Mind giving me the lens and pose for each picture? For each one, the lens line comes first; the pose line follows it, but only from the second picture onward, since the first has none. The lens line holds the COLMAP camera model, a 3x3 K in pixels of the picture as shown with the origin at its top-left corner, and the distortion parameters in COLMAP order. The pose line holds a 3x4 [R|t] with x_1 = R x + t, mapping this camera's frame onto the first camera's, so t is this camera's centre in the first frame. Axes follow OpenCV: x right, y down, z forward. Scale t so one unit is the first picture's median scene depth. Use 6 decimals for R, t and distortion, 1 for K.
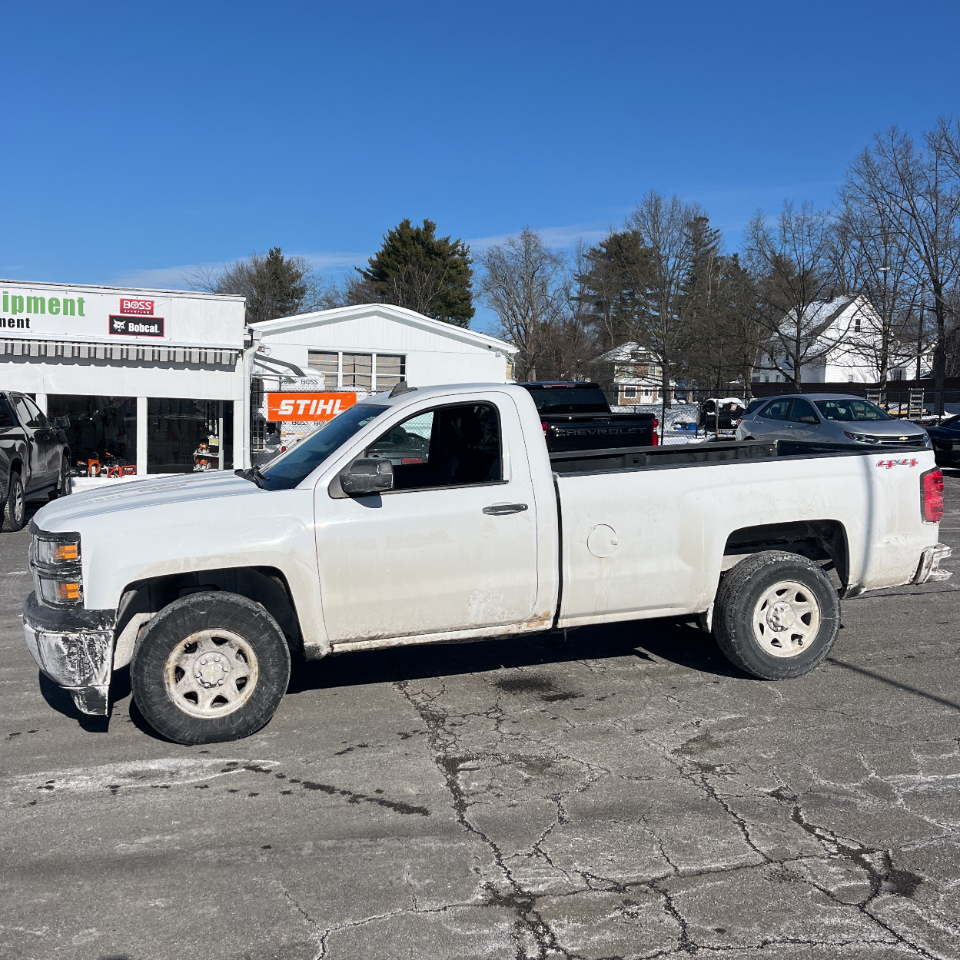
lens RADIAL K [[973.2, 0, 482.7], [0, 973.2, 499.5], [0, 0, 1]] dist [0.045104, -0.047709]
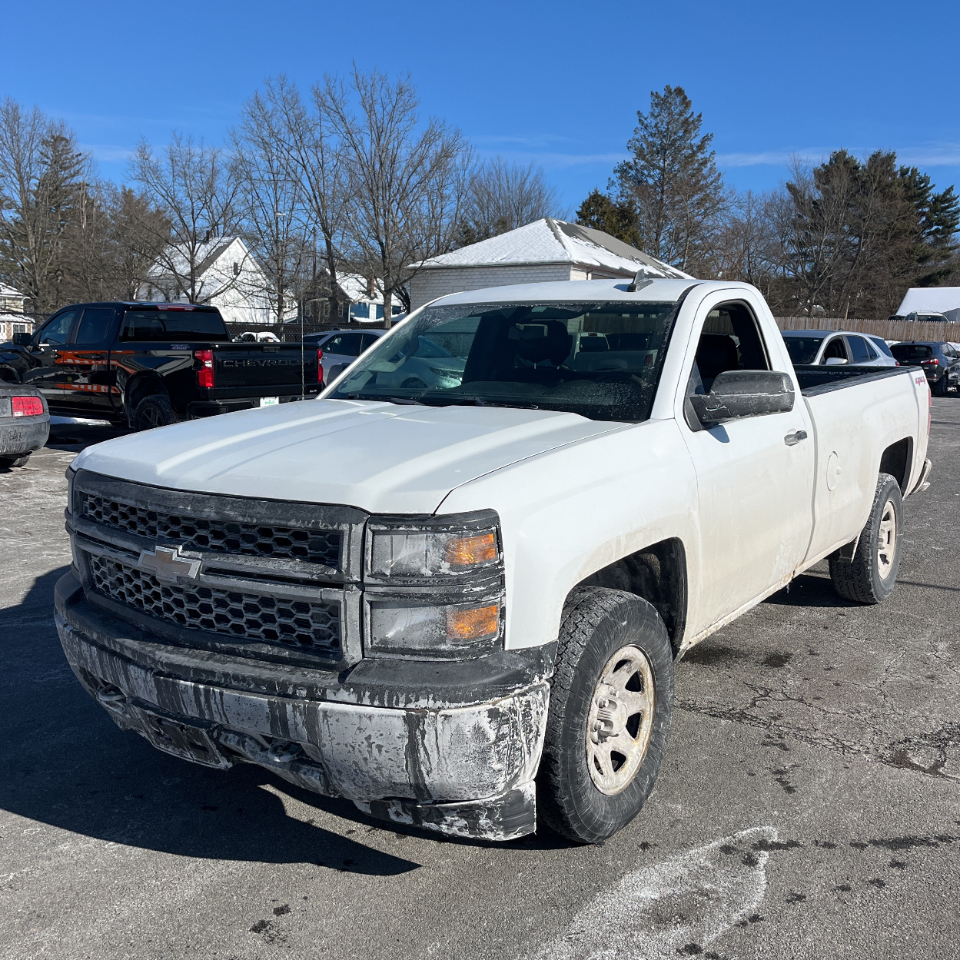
lens RADIAL K [[974.4, 0, 482.3], [0, 974.4, 466.1], [0, 0, 1]] dist [0.027501, -0.017232]
pose [[0.782825, -0.061591, 0.619186, -0.714545], [0.047071, 0.998099, 0.039771, -0.010914], [-0.620459, -0.001987, 0.784236, 0.564406]]
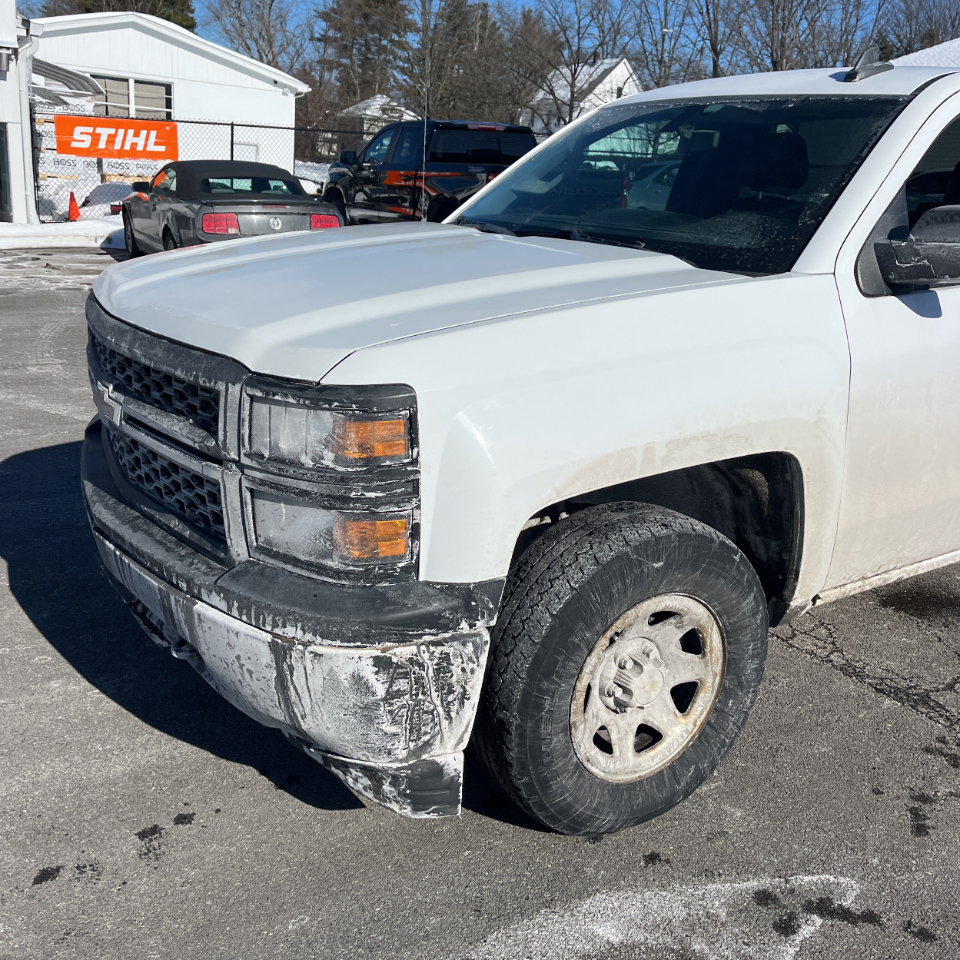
lens RADIAL K [[960.0, 0, 472.7], [0, 960.0, 482.8], [0, 0, 1]] dist [0.084622, -0.126044]
pose [[0.961318, -0.036290, 0.273040, -0.470619], [-0.023616, 0.976773, 0.212970, -0.008182], [-0.274426, -0.211180, 0.938133, 0.618372]]
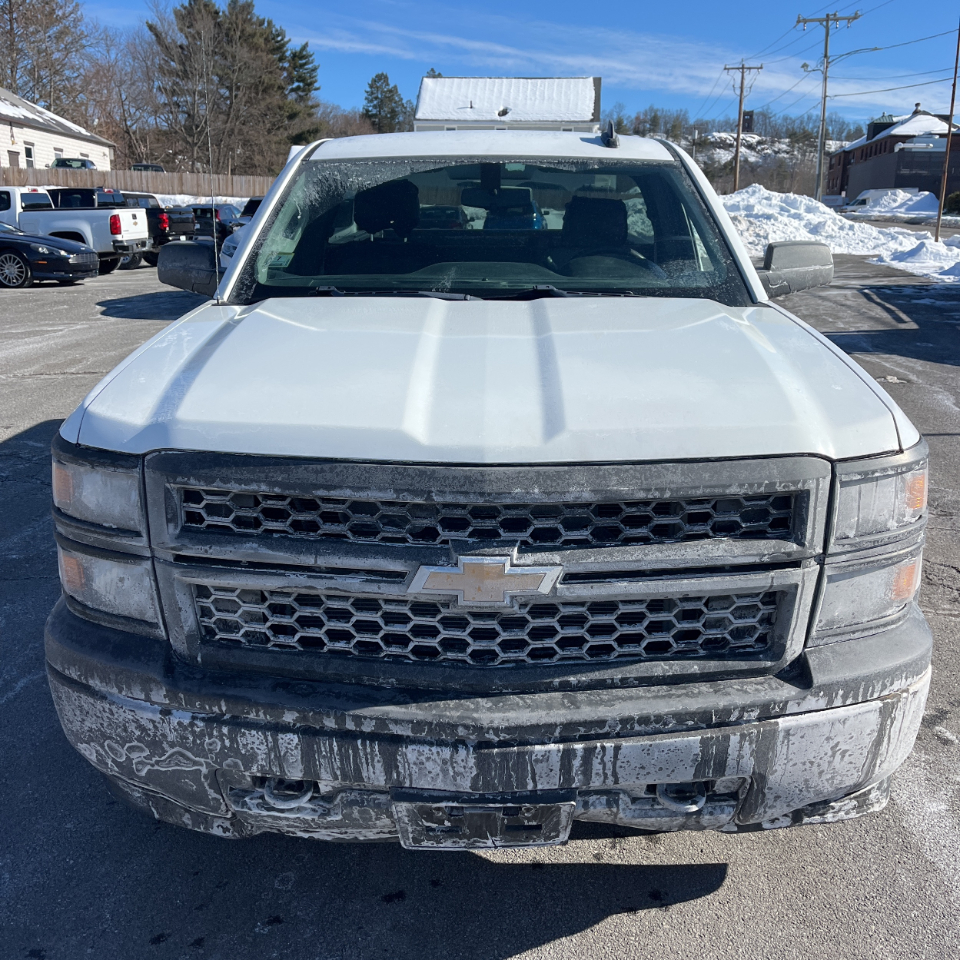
lens RADIAL K [[973.2, 0, 482.7], [0, 973.2, 499.5], [0, 0, 1]] dist [0.045104, -0.047709]
pose [[0.289923, -0.263769, 0.919984, -0.831758], [0.088832, 0.964537, 0.248549, -0.058343], [-0.952918, 0.009664, 0.303073, 1.009361]]
